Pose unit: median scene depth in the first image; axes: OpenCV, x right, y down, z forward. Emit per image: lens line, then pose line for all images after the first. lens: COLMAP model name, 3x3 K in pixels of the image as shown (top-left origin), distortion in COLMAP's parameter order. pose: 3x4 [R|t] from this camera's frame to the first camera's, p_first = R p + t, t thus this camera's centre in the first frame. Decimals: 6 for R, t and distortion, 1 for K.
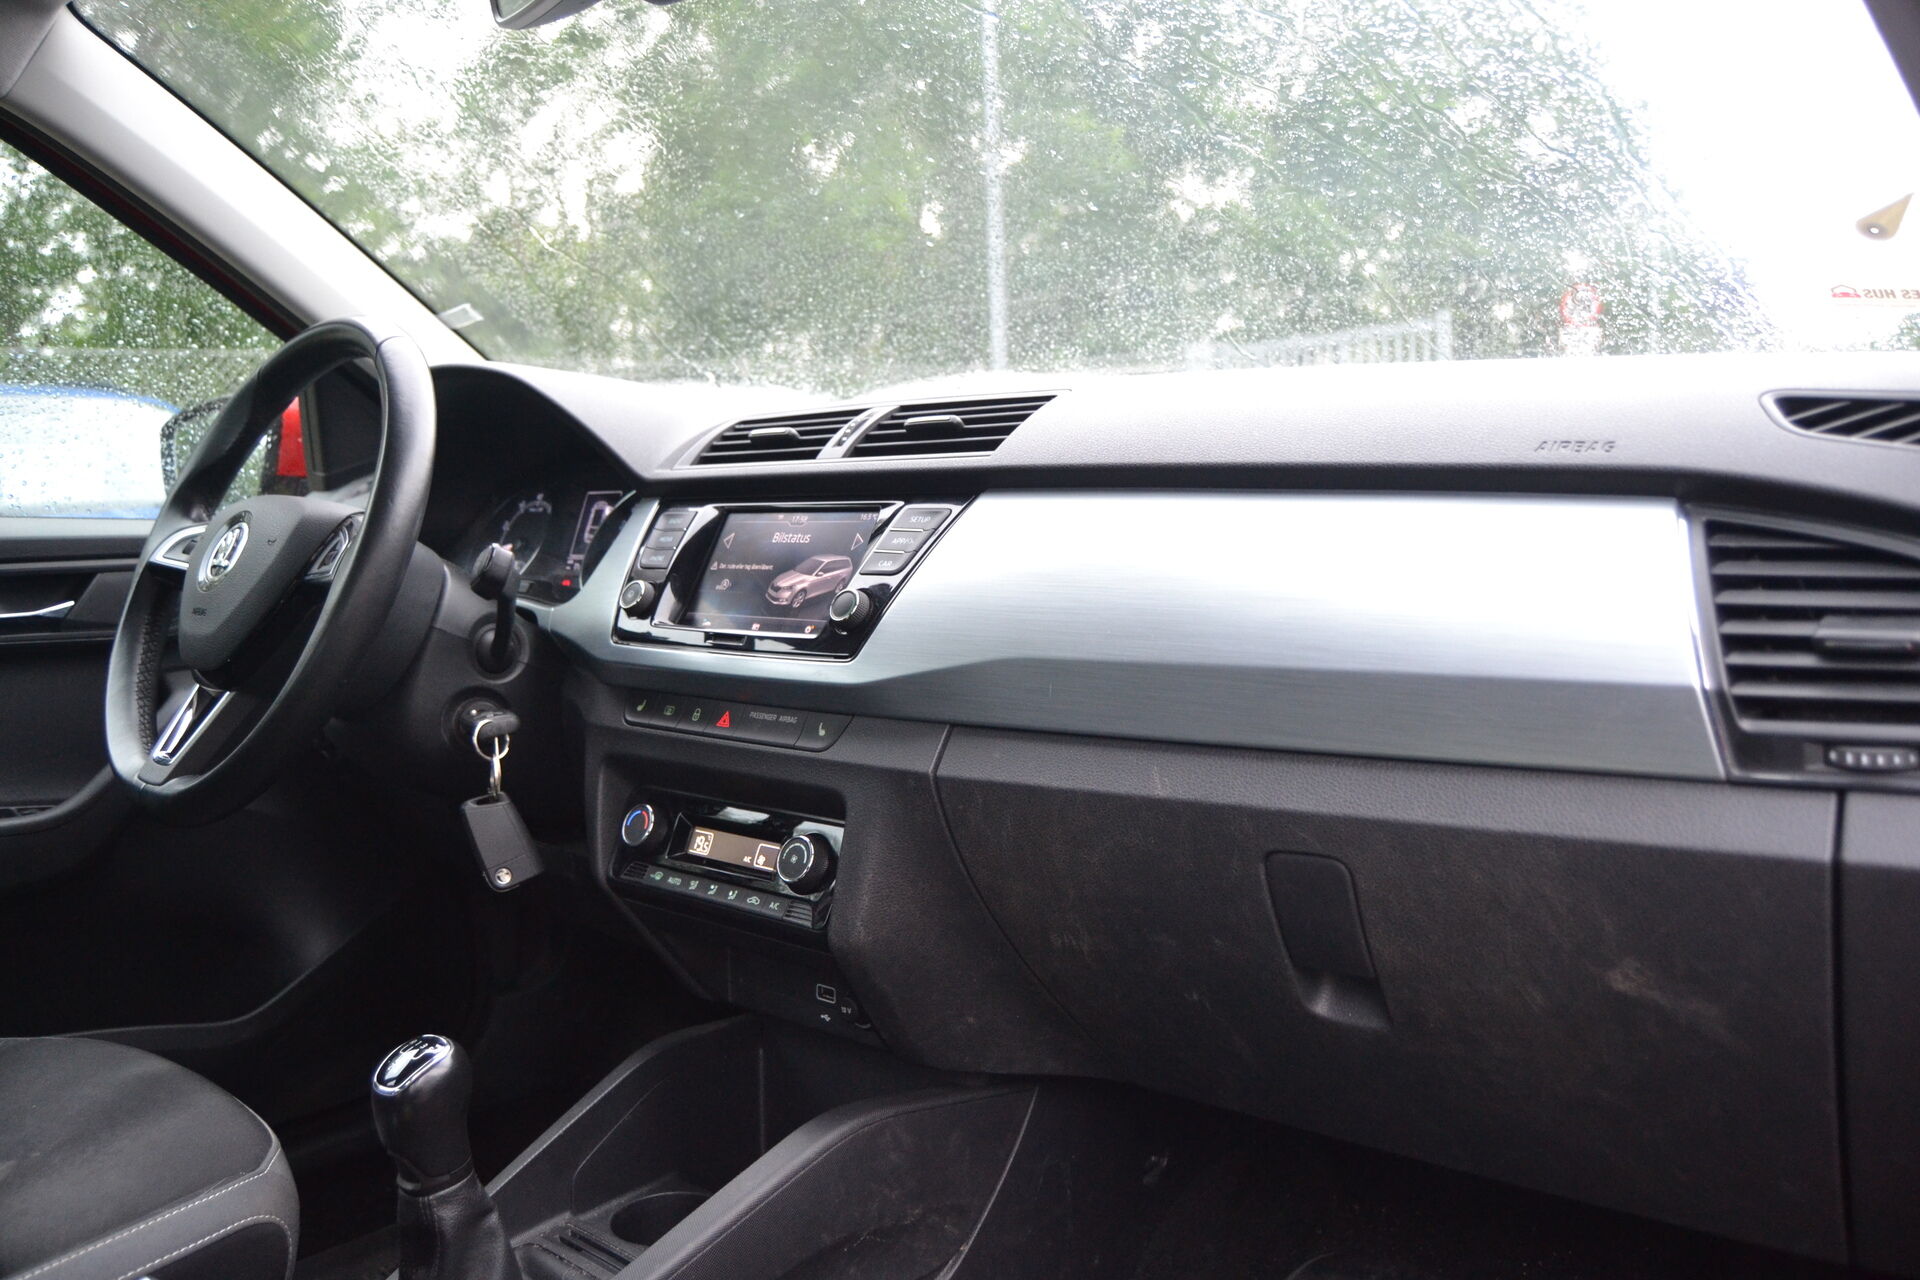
lens RADIAL K [[1494.3, 0, 969.8], [0, 1494.3, 638.0], [0, 0, 1]] dist [-0.069790, 0.000770]
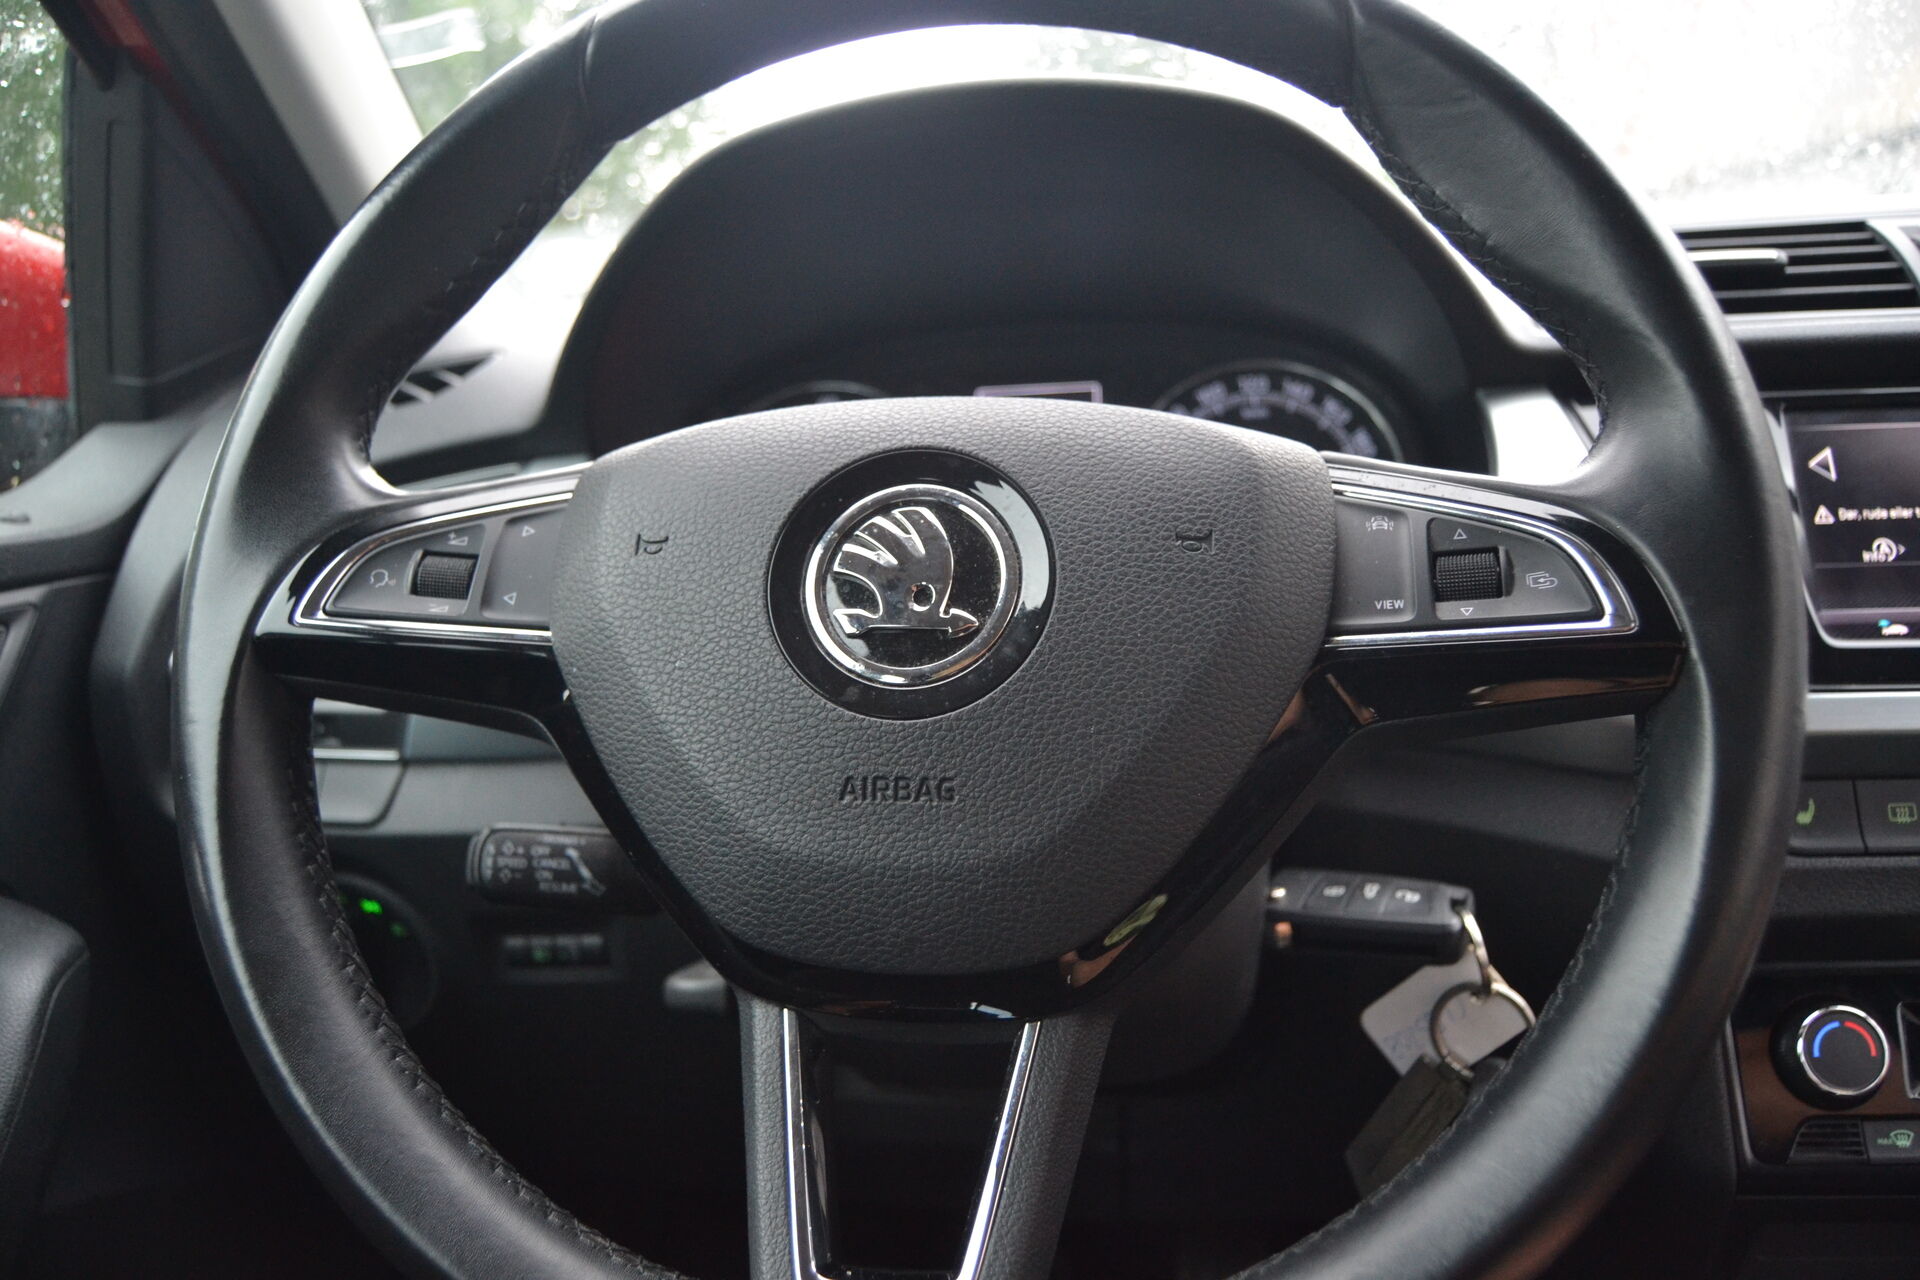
lens RADIAL K [[1494.3, 0, 969.8], [0, 1494.3, 638.0], [0, 0, 1]] dist [-0.069790, 0.000770]
pose [[0.836736, -0.125174, 0.533108, -0.736474], [0.090181, 0.991730, 0.091316, -0.084232], [-0.540130, -0.028332, 0.841105, 0.788505]]
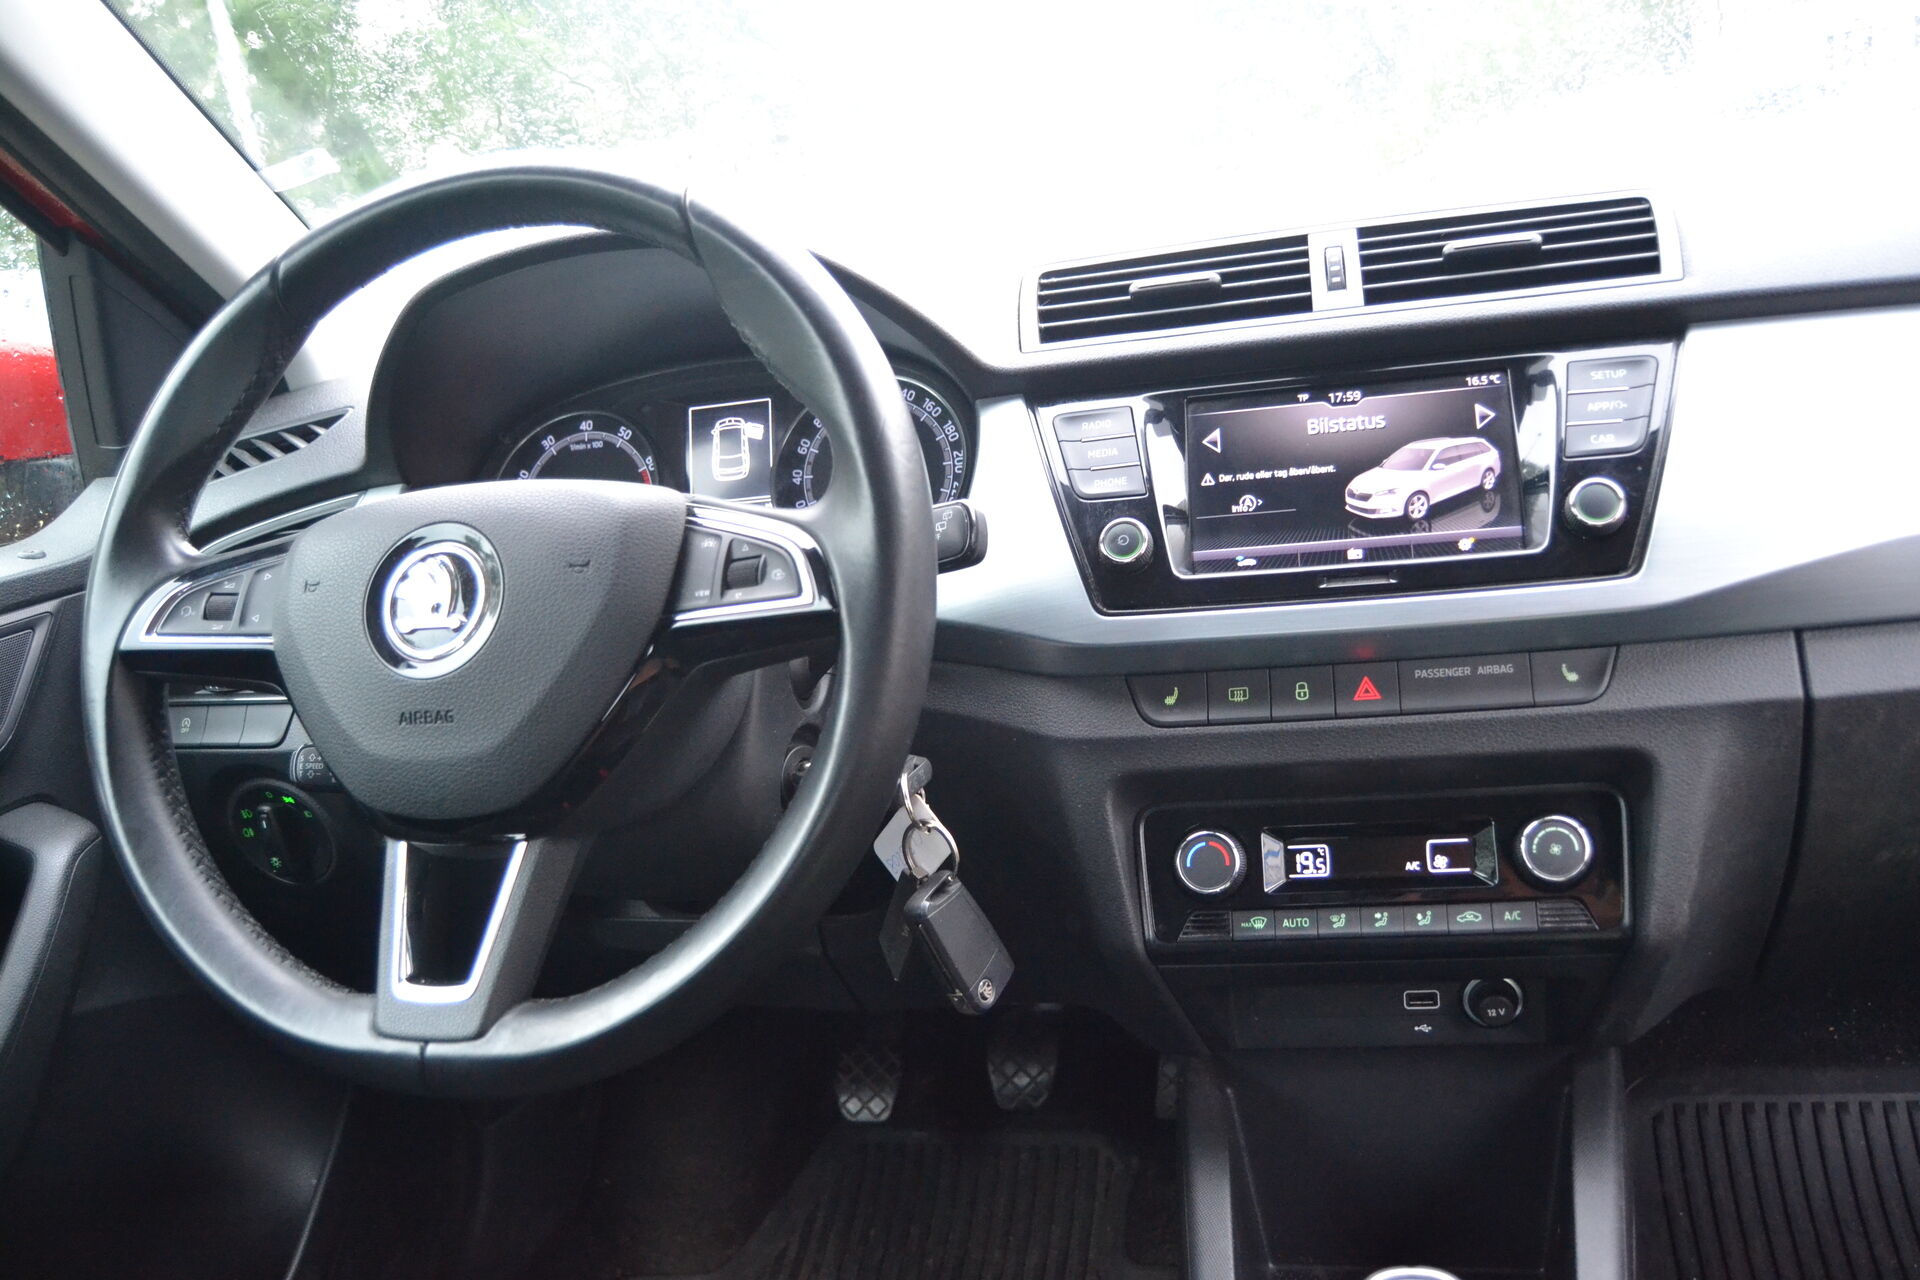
lens RADIAL K [[1522.6, 0, 951.2], [0, 1522.6, 647.9], [0, 0, 1]] dist [-0.094421, 0.043771]
pose [[0.882781, -0.214382, 0.418017, -0.635927], [0.161544, 0.974070, 0.158401, -0.111344], [-0.441137, -0.072305, 0.894522, 0.436833]]
